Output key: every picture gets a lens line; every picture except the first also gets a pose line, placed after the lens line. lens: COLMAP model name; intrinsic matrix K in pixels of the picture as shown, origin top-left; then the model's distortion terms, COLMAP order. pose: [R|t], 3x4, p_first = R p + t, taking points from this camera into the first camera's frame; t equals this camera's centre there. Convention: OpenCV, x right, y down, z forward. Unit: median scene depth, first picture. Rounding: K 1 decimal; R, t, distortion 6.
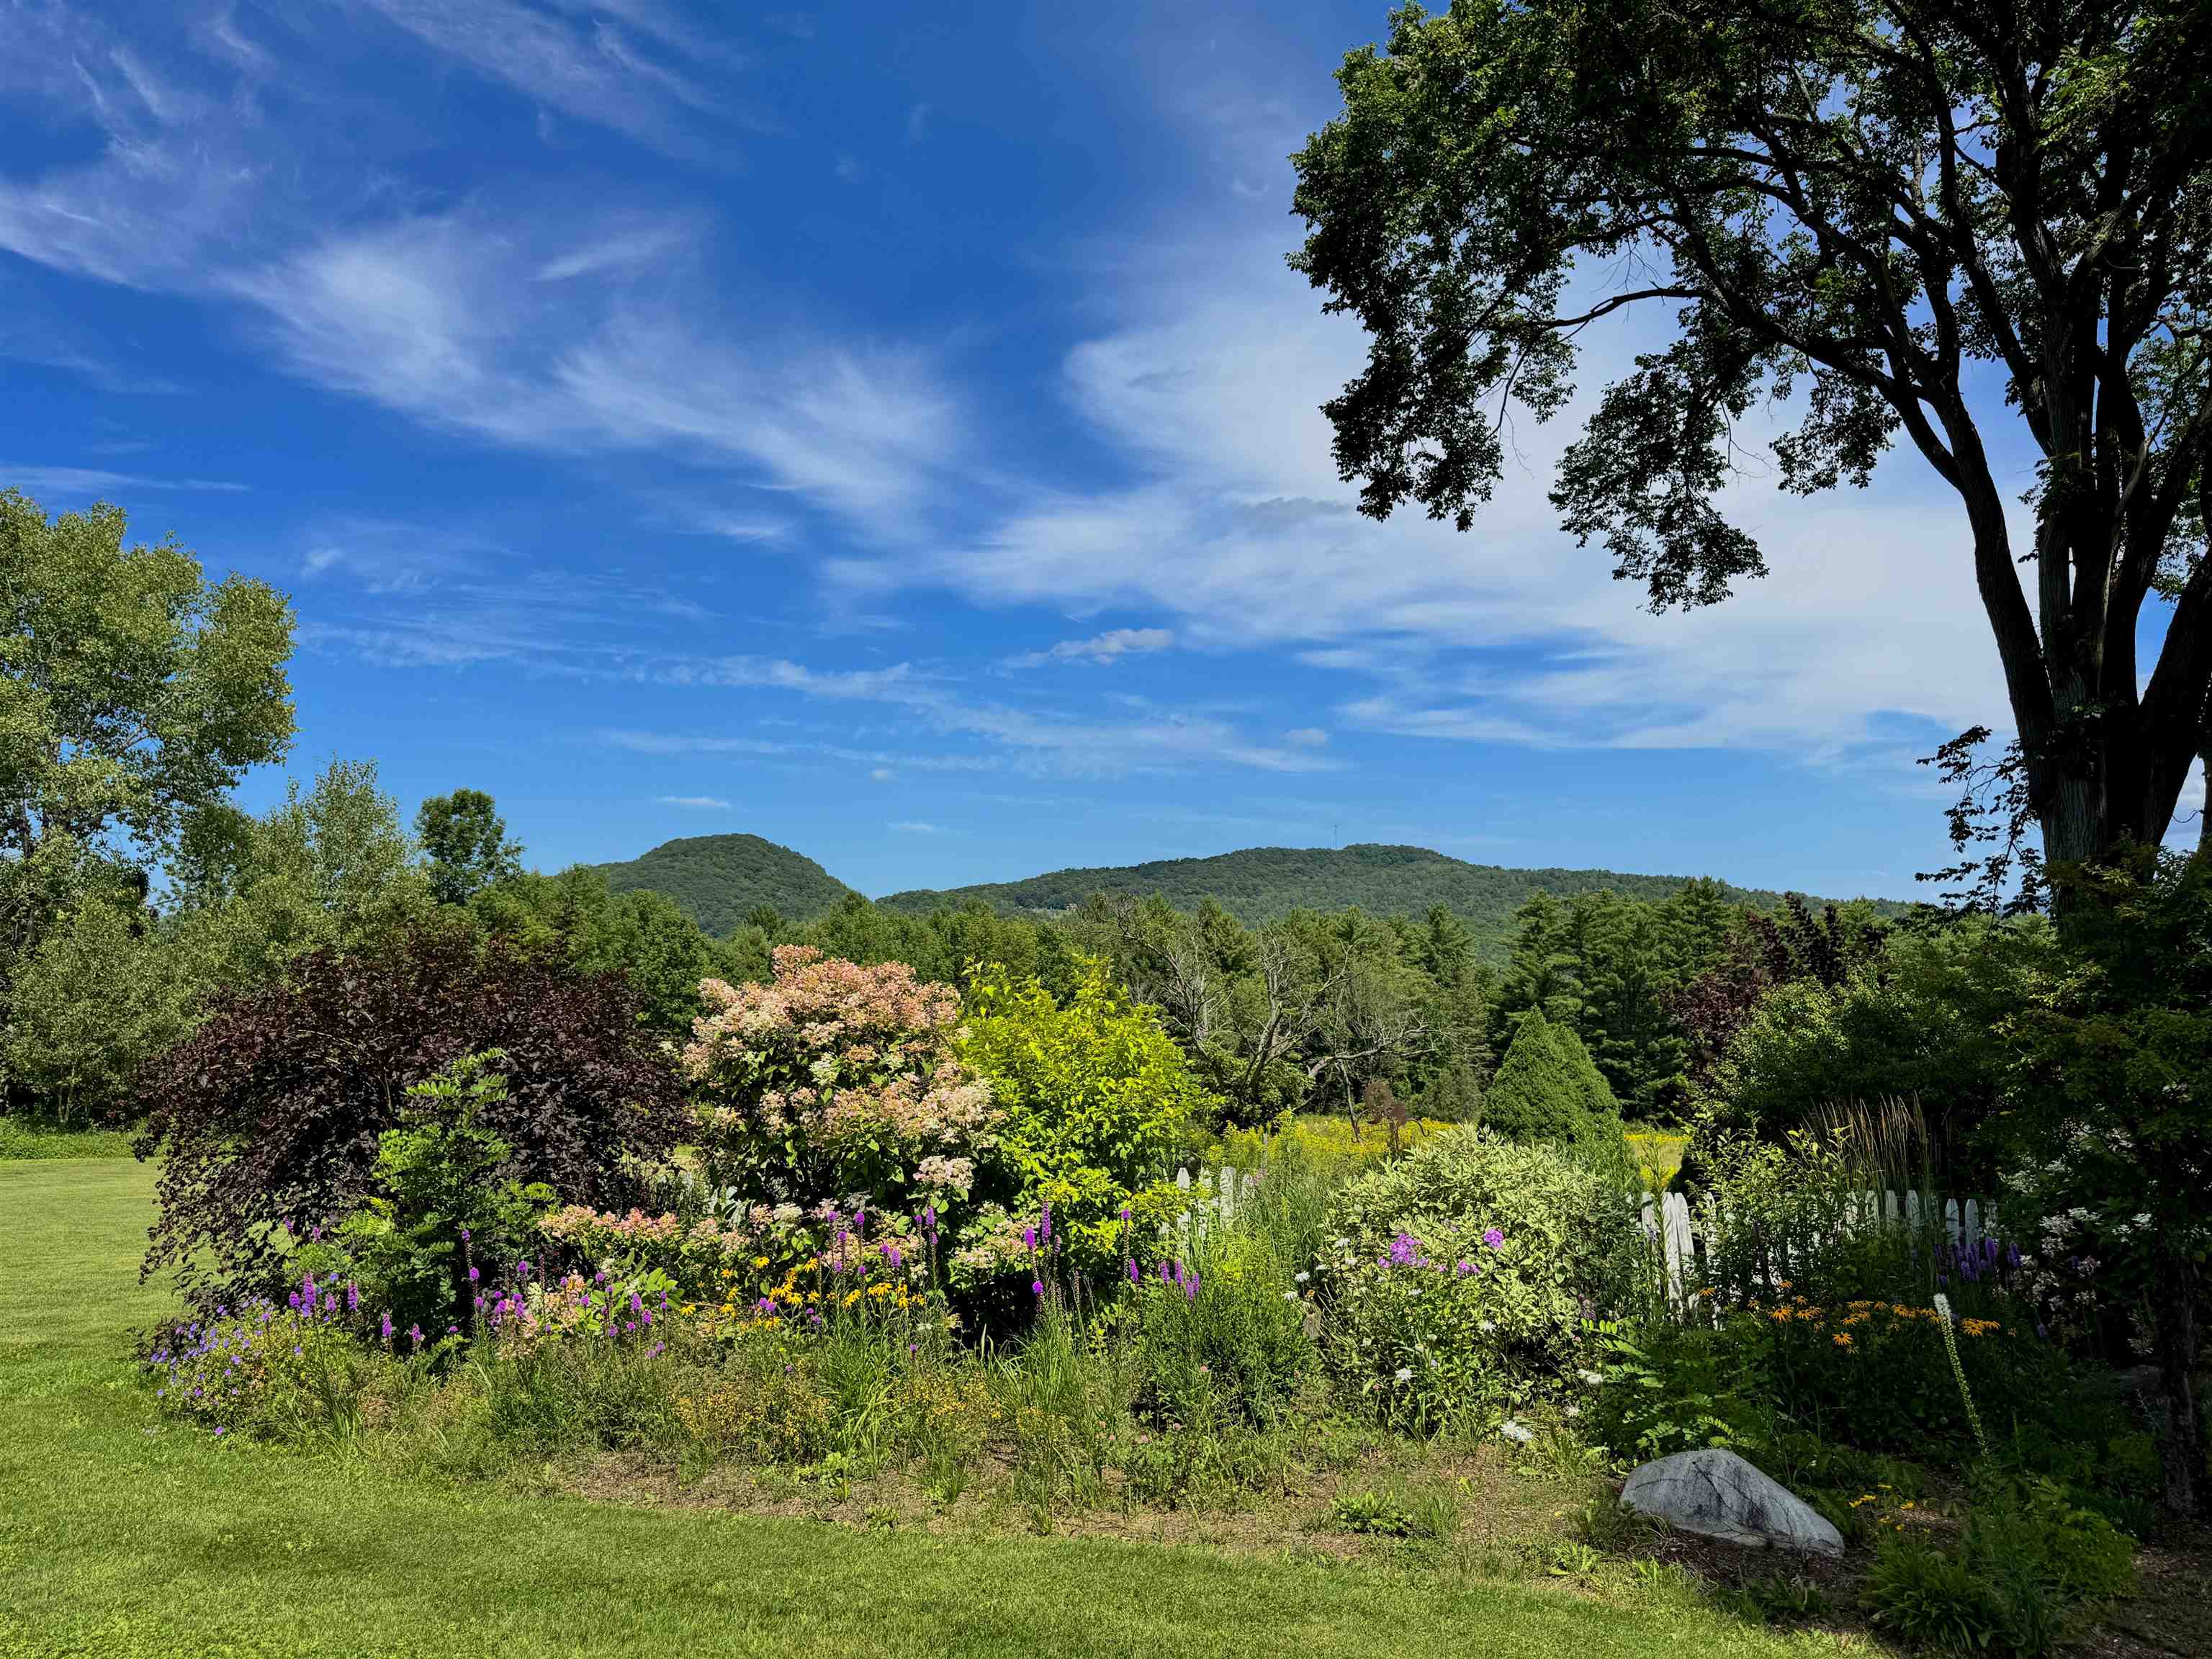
lens RADIAL K [[1594.1, 0, 1106.0], [0, 1594.1, 829.5], [0, 0, 1]] dist [0.090338, -0.135570]
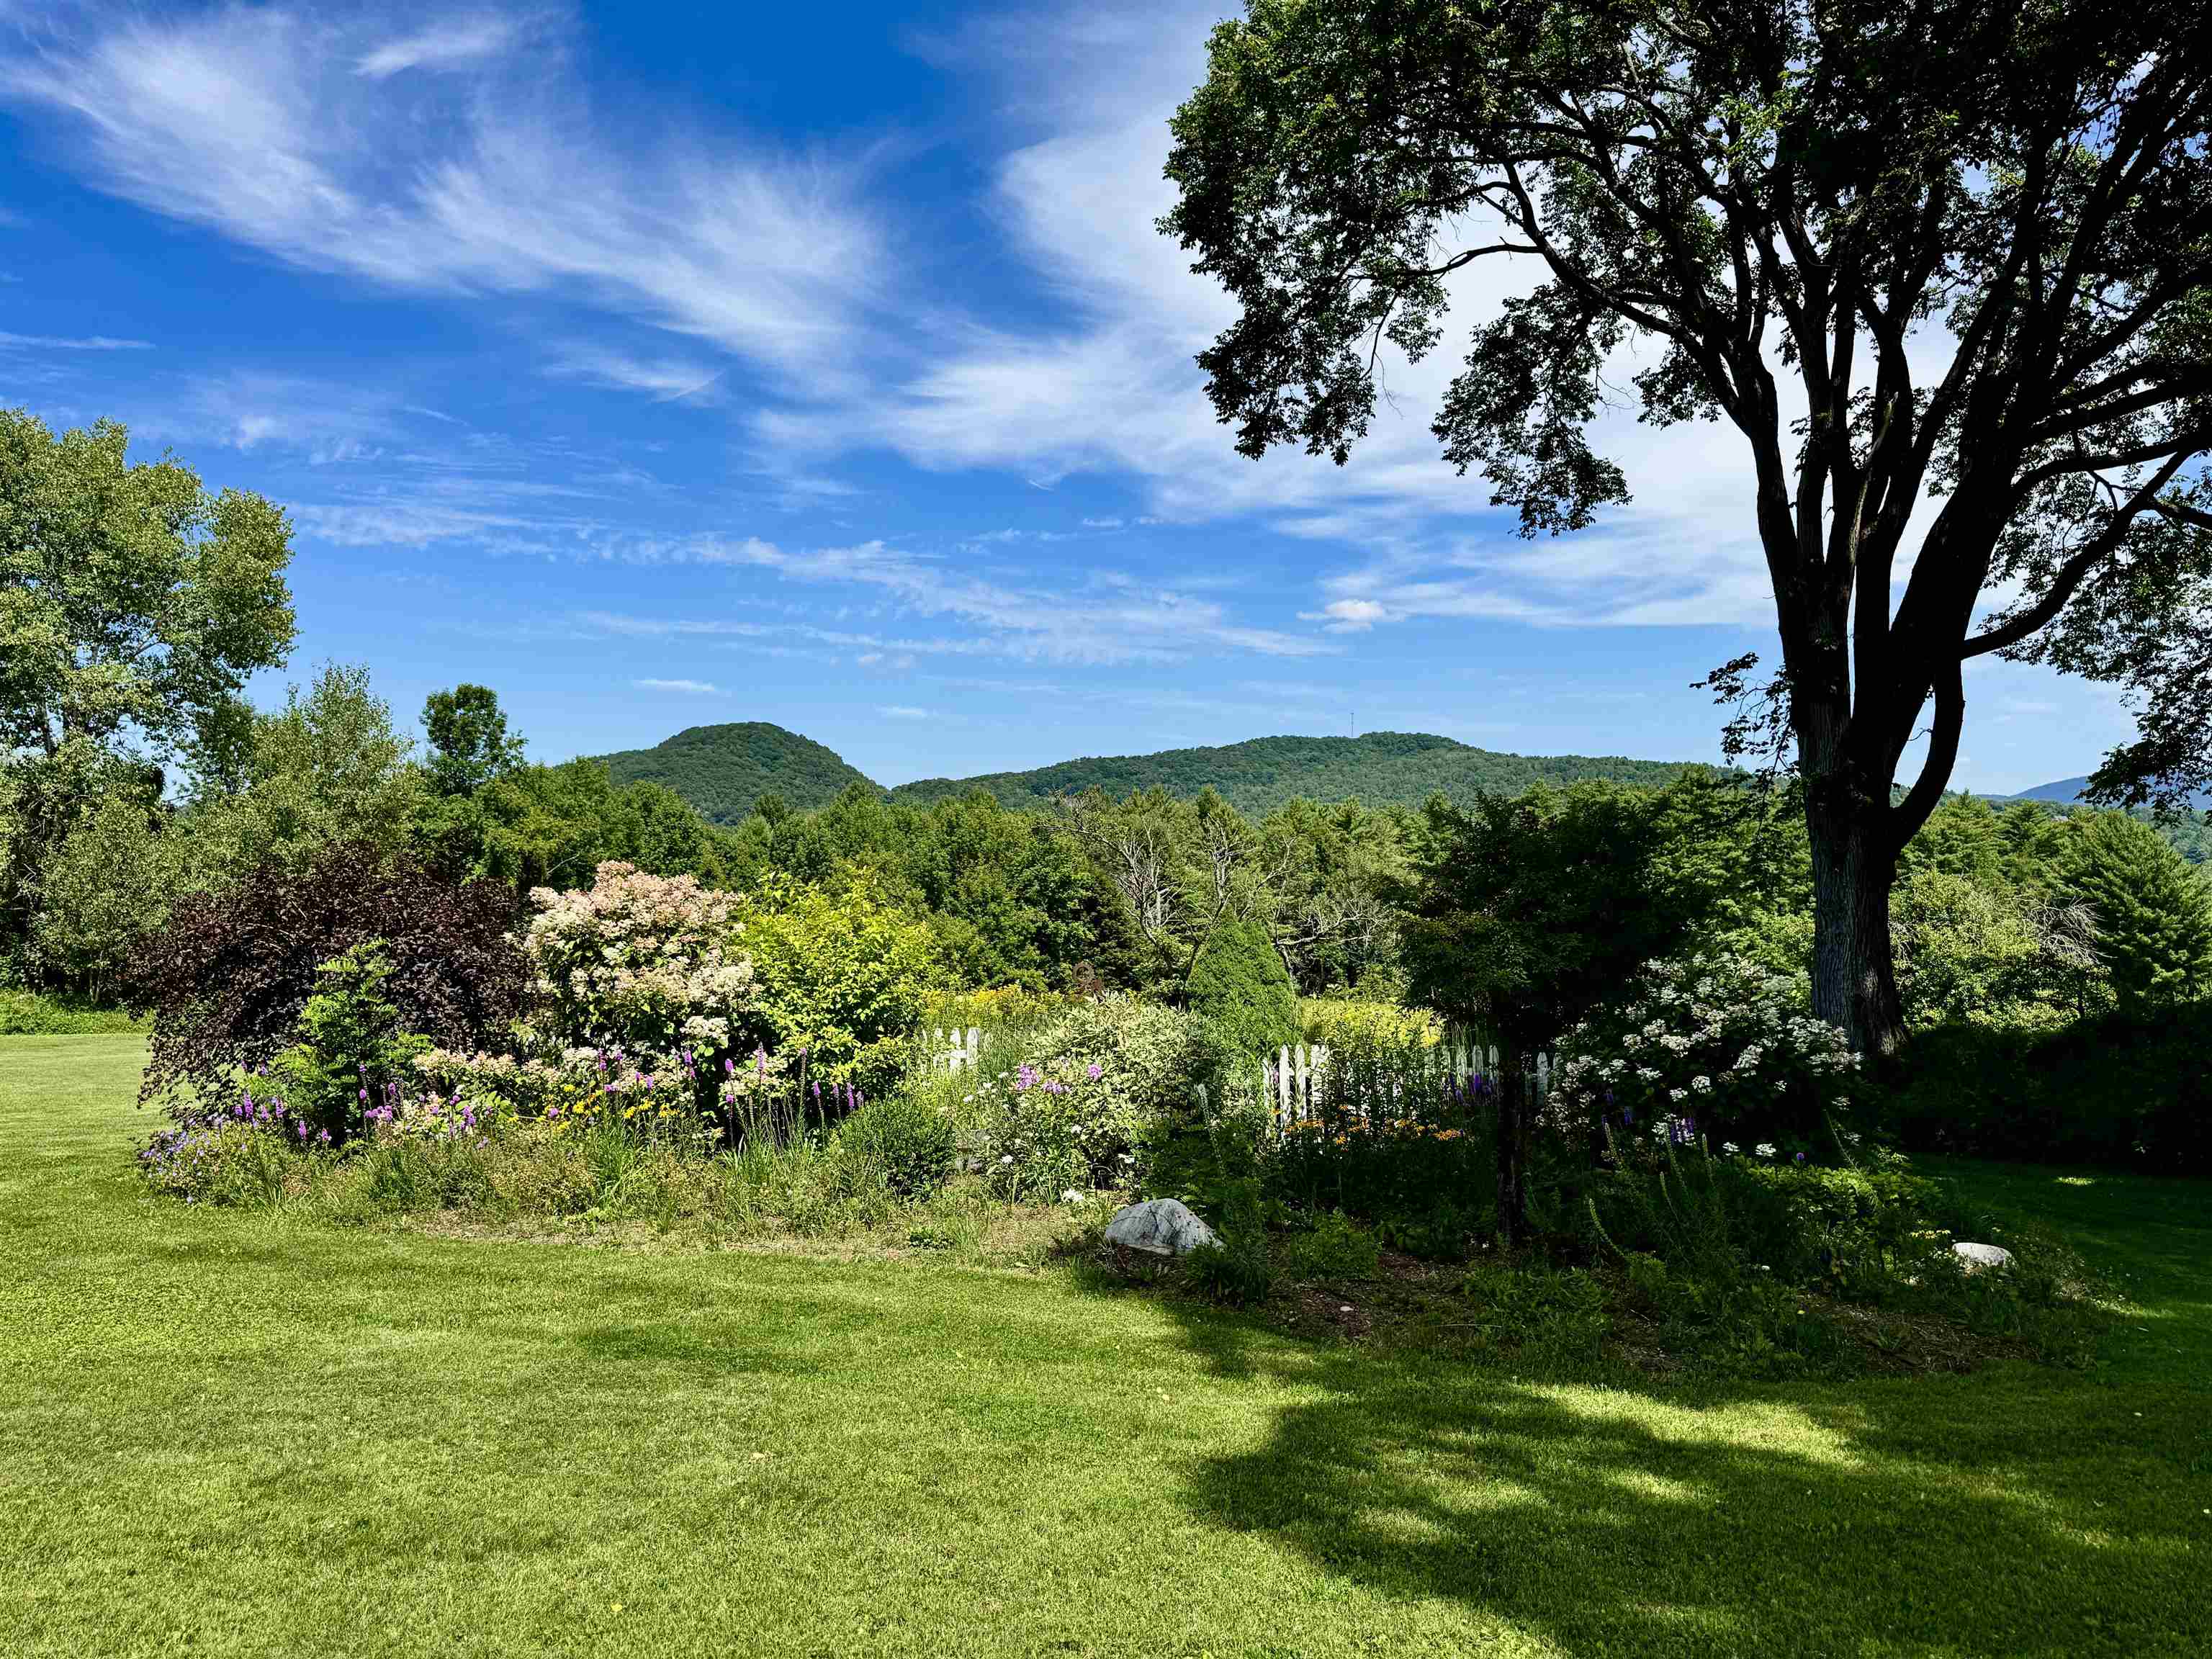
lens RADIAL K [[1647.6, 0, 1140.7], [0, 1647.6, 836.9], [0, 0, 1]] dist [0.092277, -0.150746]
pose [[0.999927, -0.000083, -0.012107, 0.100388], [0.001015, 0.997029, 0.077026, -0.020865], [0.012065, -0.077033, 0.996956, -0.142702]]
